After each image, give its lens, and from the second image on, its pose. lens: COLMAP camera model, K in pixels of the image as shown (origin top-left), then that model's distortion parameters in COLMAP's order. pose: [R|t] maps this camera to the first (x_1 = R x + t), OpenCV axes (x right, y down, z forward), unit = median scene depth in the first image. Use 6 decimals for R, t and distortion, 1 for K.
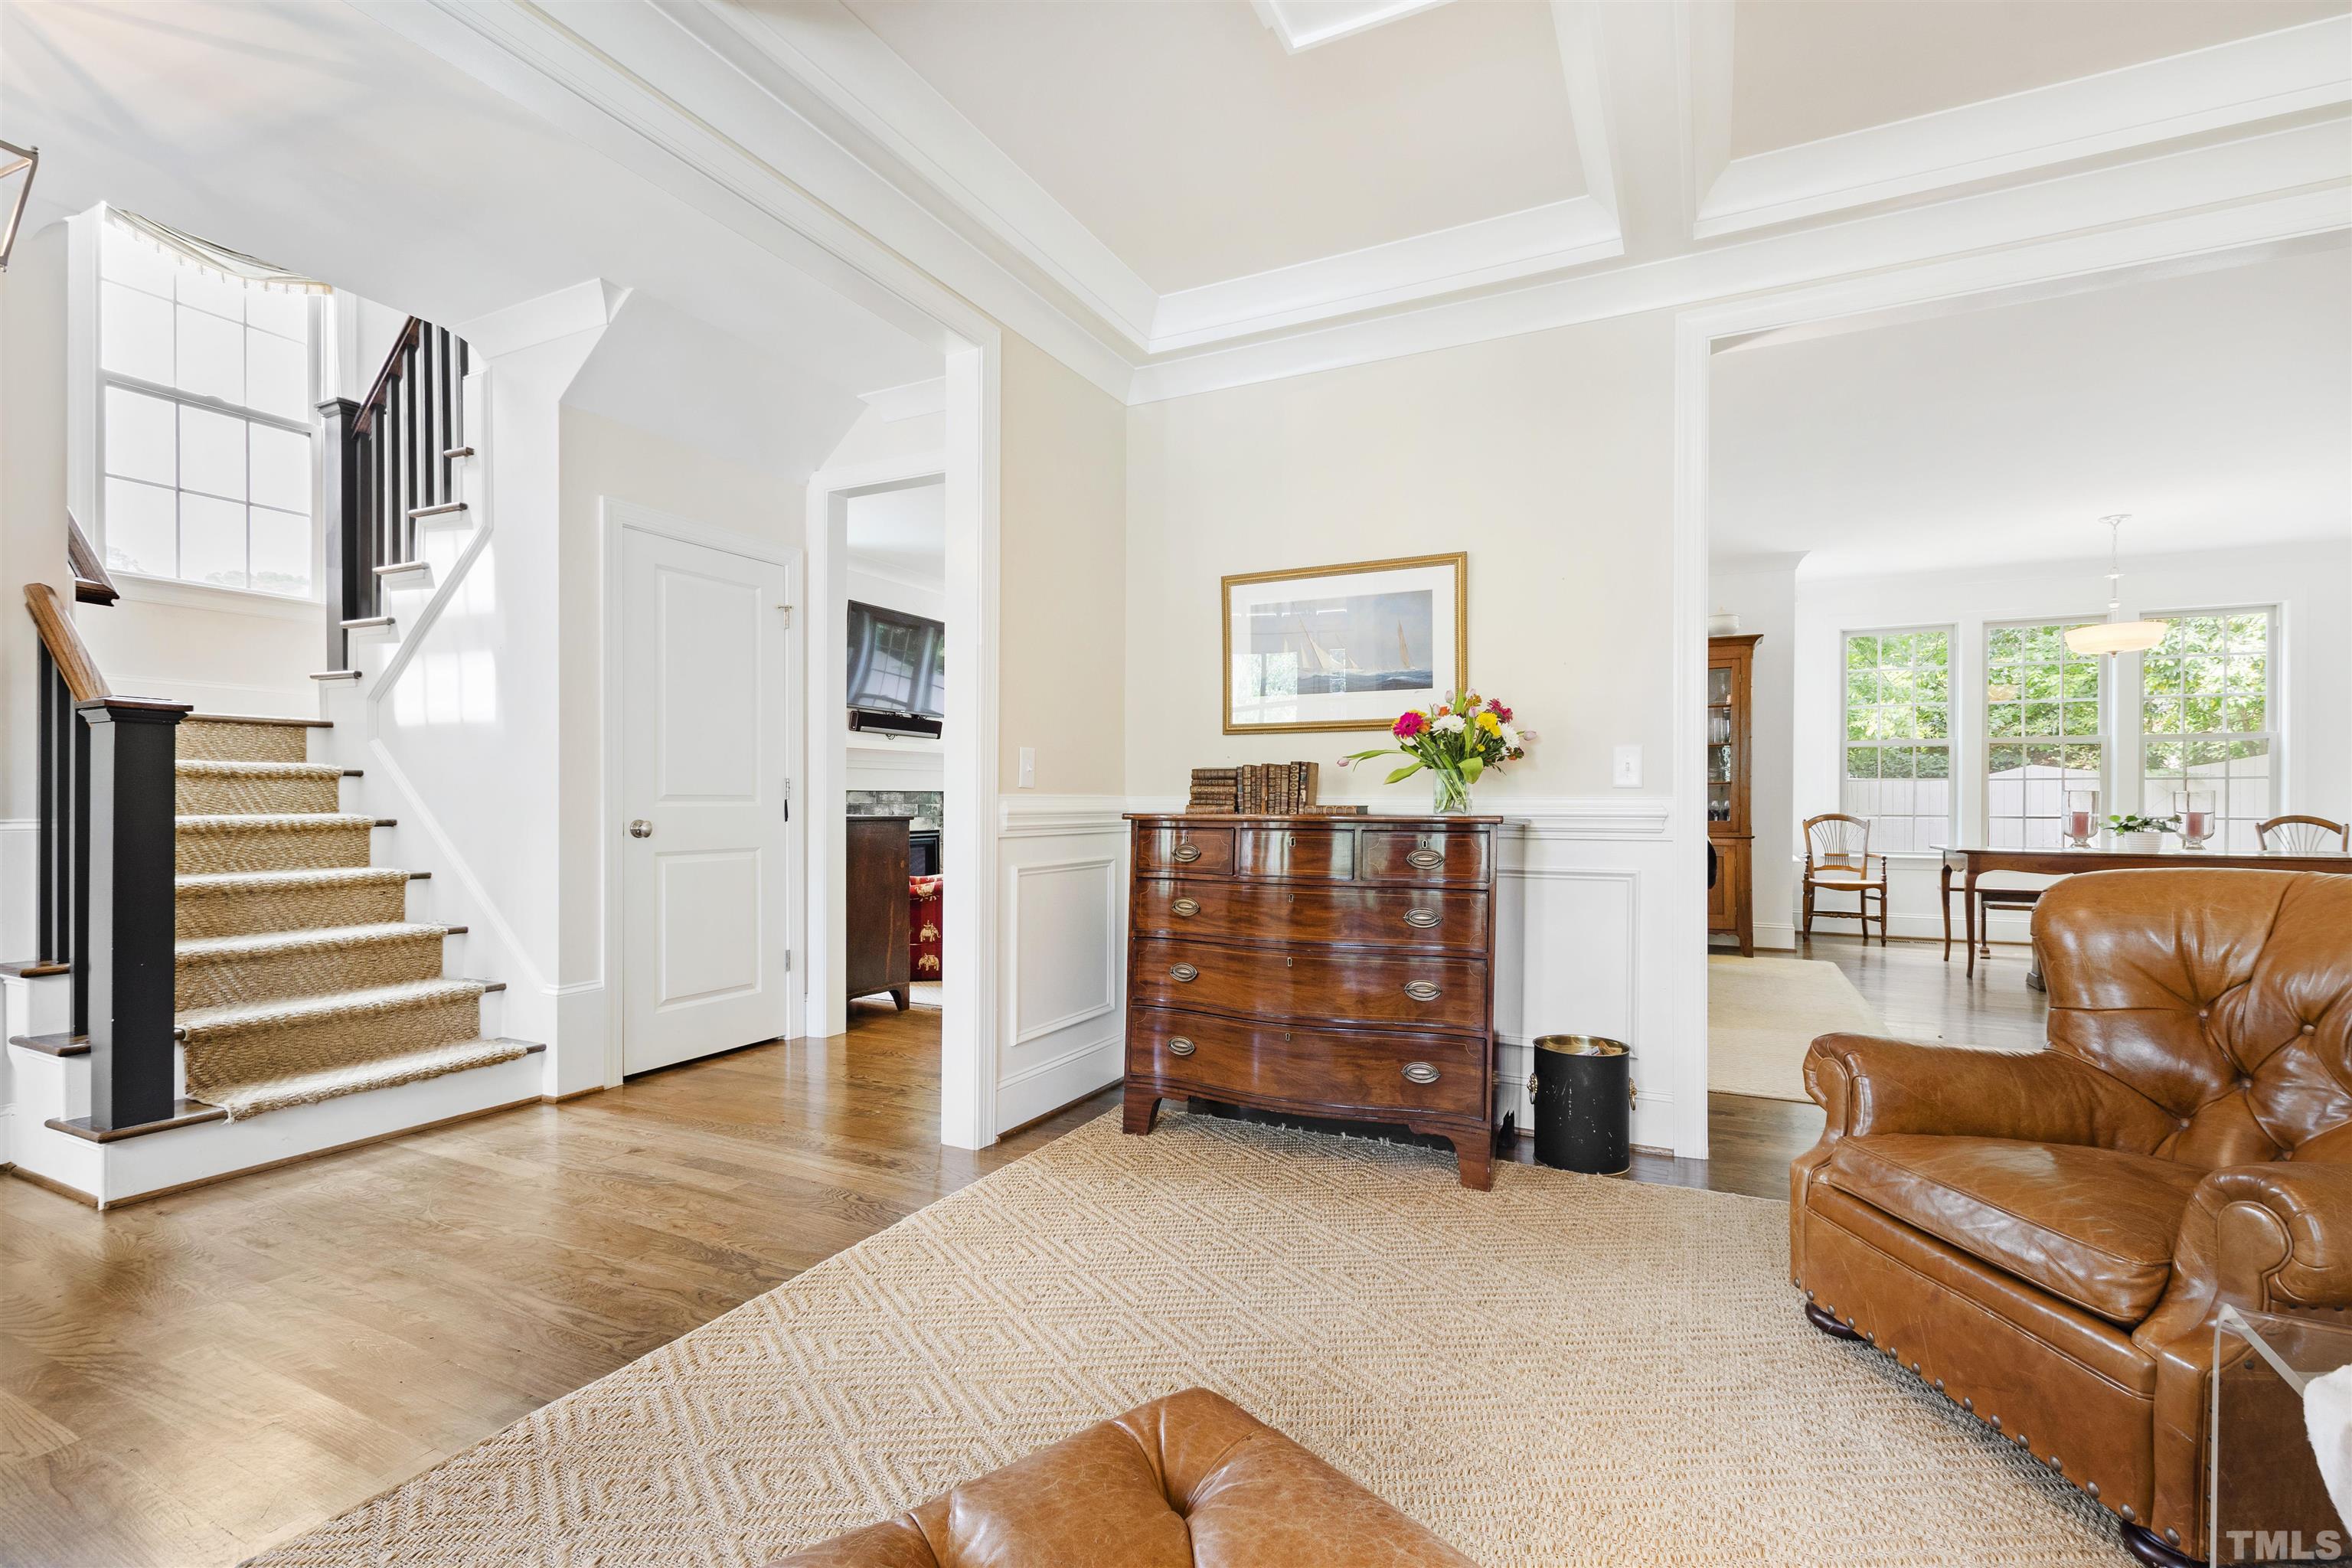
lens RADIAL K [[1044.8, 0, 1165.8], [0, 1044.8, 799.2], [0, 0, 1]] dist [0.002704, -0.000133]
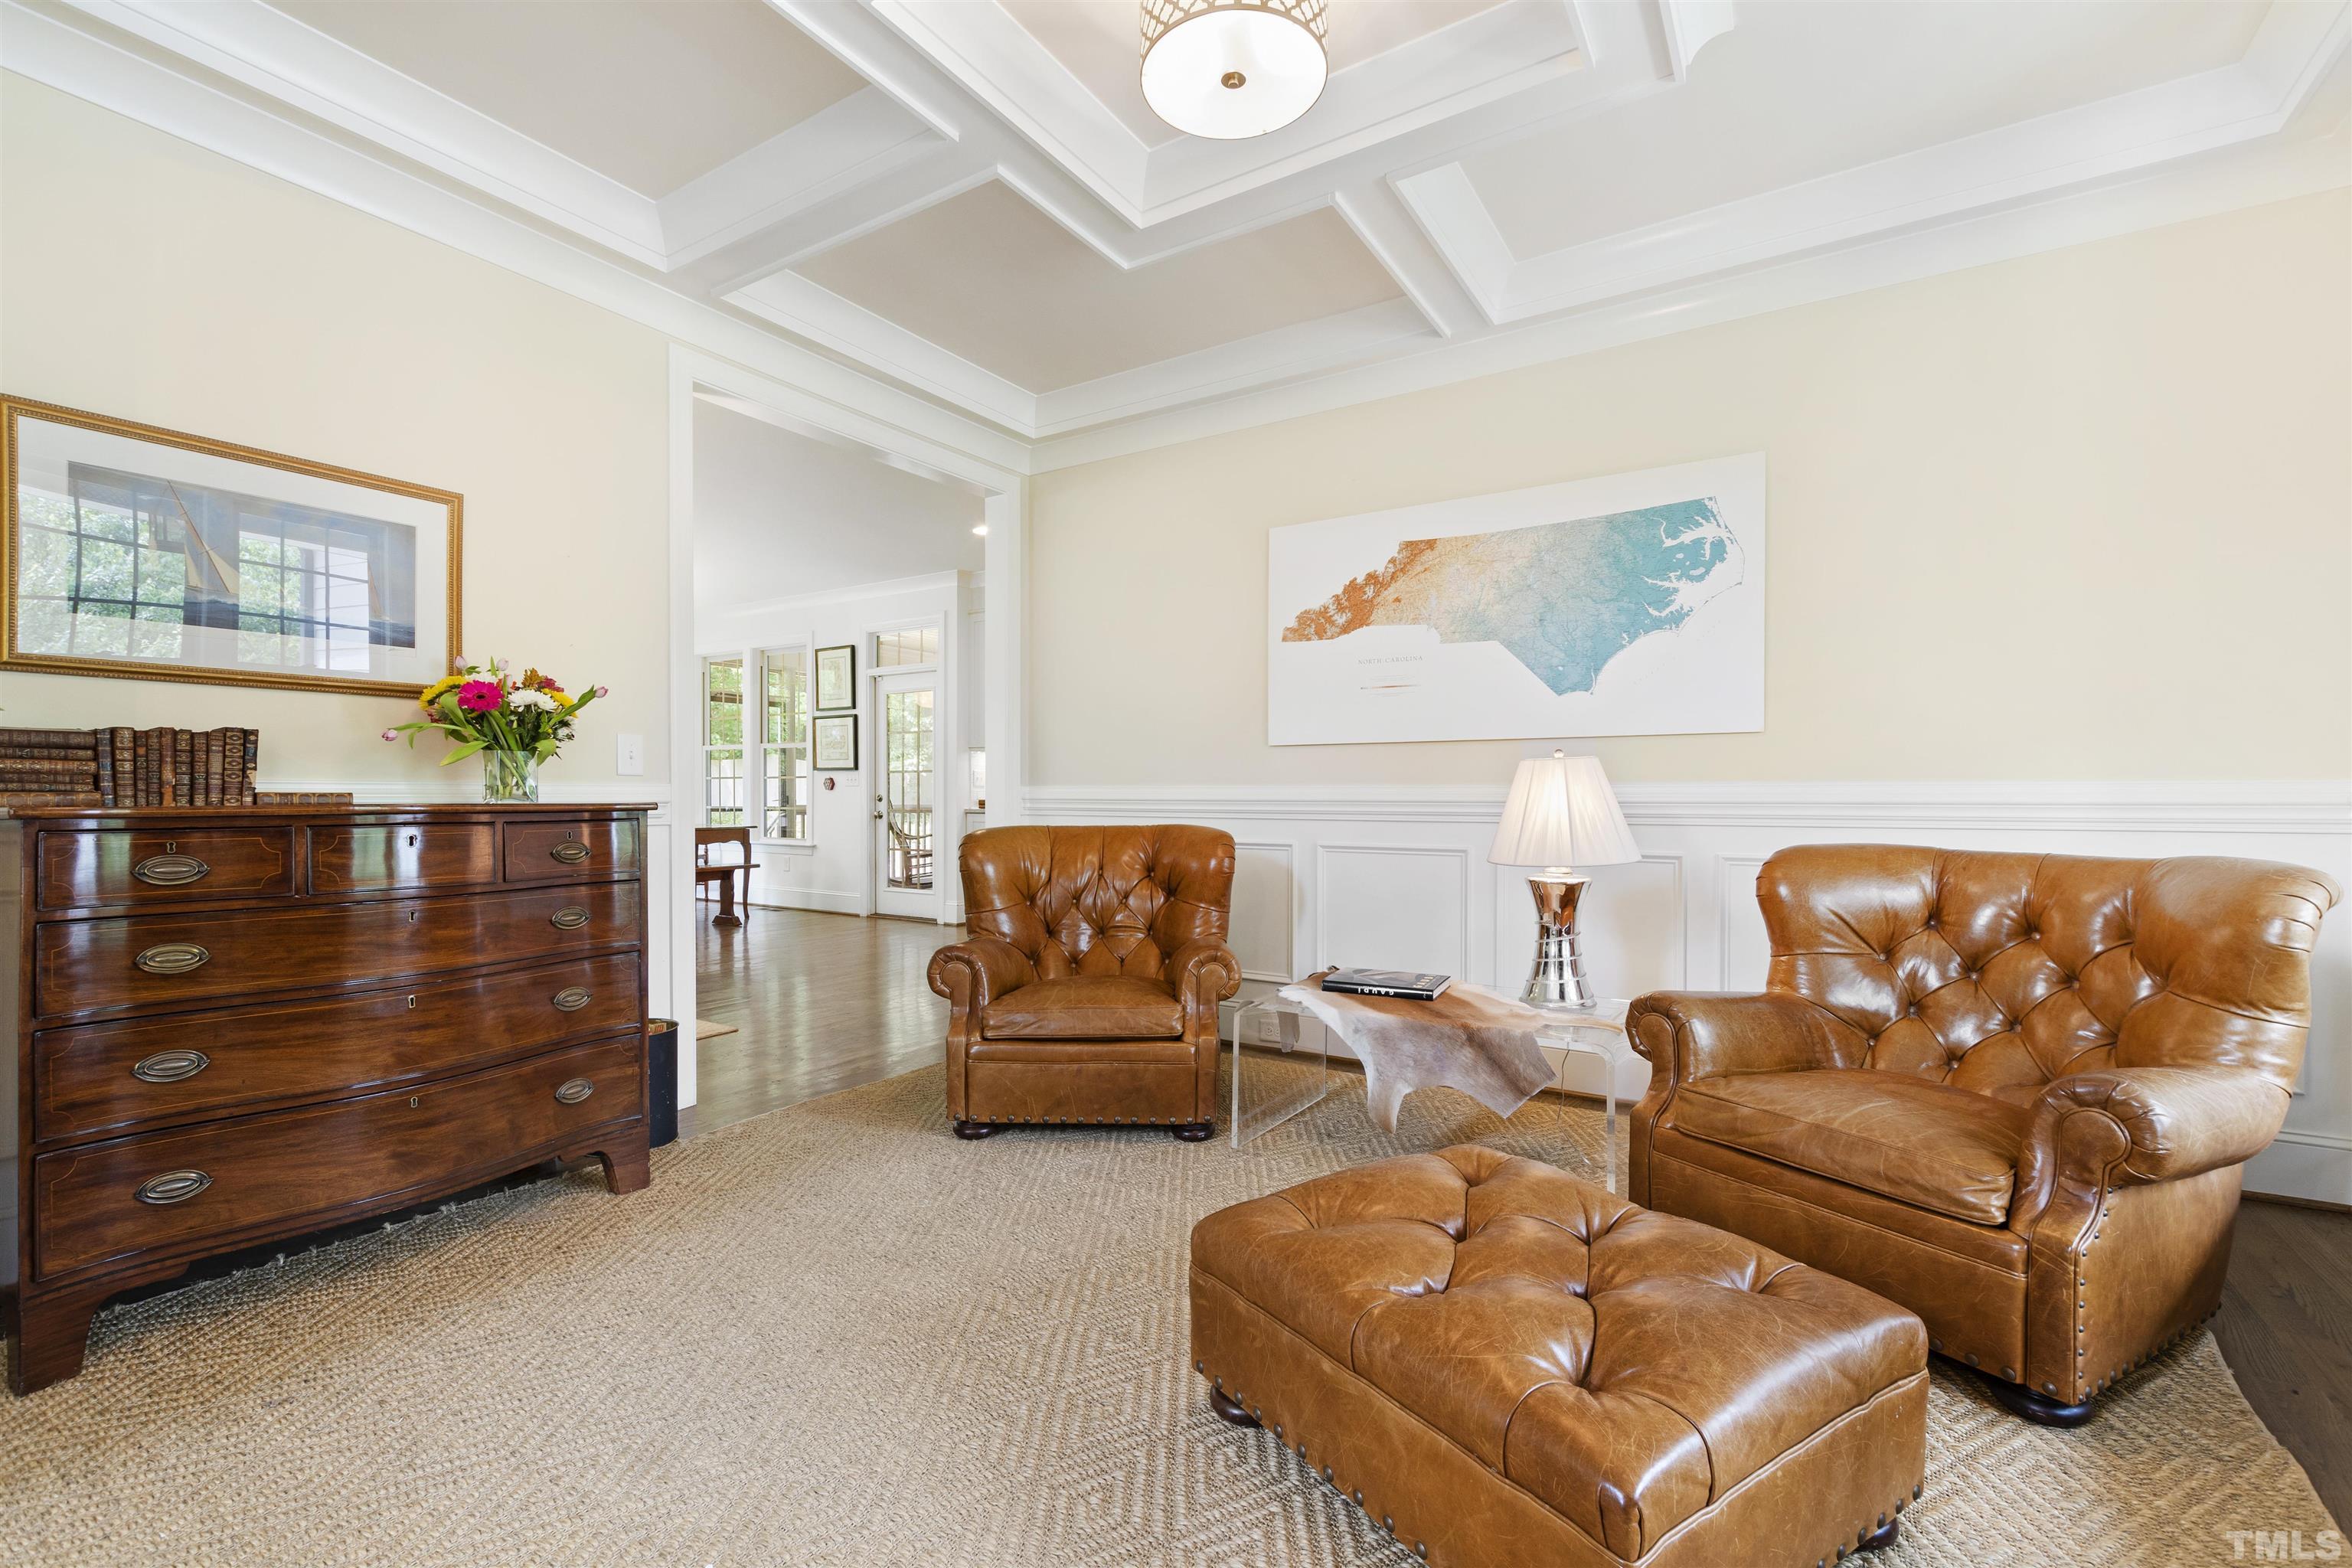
lens RADIAL K [[1044.8, 0, 1165.8], [0, 1044.8, 799.2], [0, 0, 1]] dist [0.002704, -0.000133]
pose [[0.108511, -0.007267, 0.994069, -0.524893], [-0.003566, 0.999964, 0.007699, 0.002755], [-0.994089, -0.004380, 0.108481, 0.356042]]
